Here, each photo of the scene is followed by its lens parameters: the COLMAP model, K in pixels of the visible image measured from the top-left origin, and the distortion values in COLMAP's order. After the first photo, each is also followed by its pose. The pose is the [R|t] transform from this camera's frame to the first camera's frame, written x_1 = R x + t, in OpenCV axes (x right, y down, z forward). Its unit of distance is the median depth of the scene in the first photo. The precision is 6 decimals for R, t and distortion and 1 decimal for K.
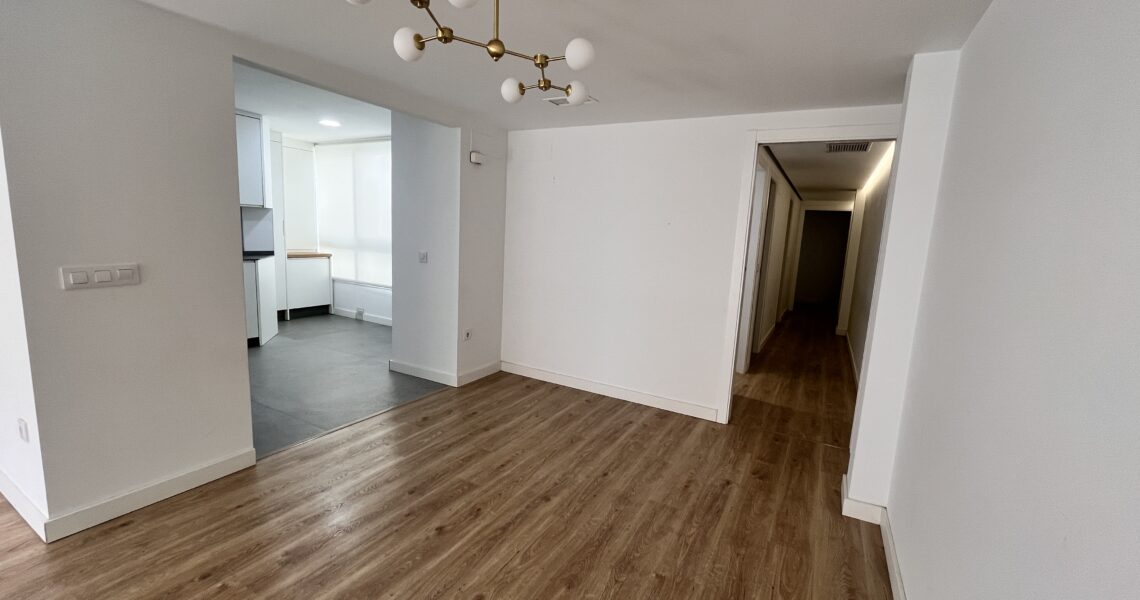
lens RADIAL K [[464.9, 0, 570.0], [0, 464.9, 300.0], [0, 0, 1]] dist [-0.000904, 0.000412]
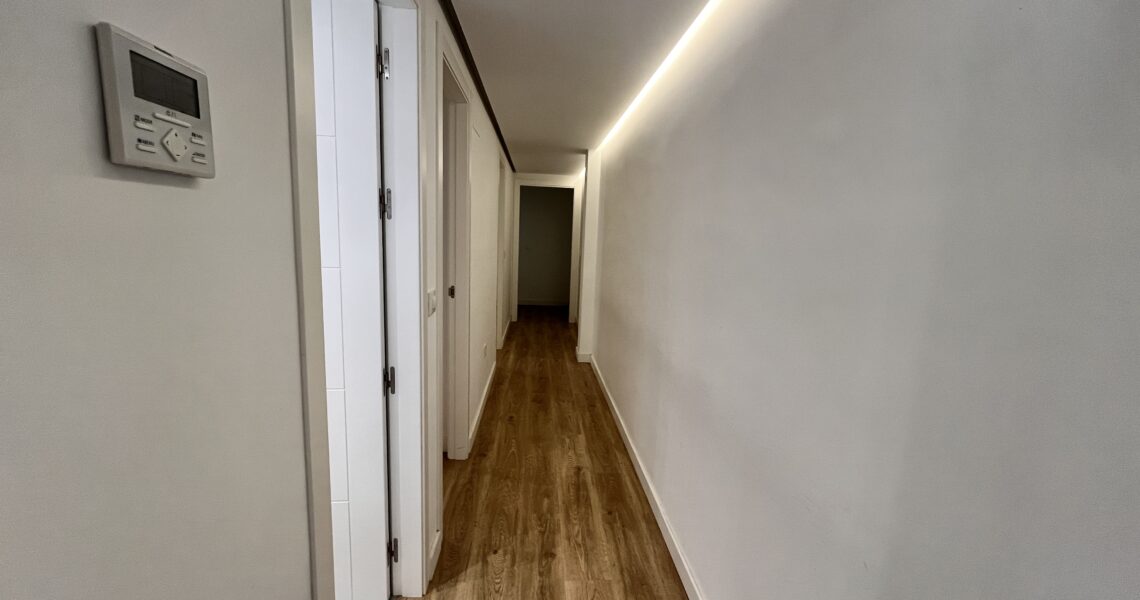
lens RADIAL K [[464.9, 0, 570.0], [0, 464.9, 300.0], [0, 0, 1]] dist [-0.000904, 0.000412]
pose [[0.839900, -0.099409, 0.533560, 0.178067], [0.091063, 0.994958, 0.042027, -0.043209], [-0.535048, 0.013288, 0.844717, 0.372159]]
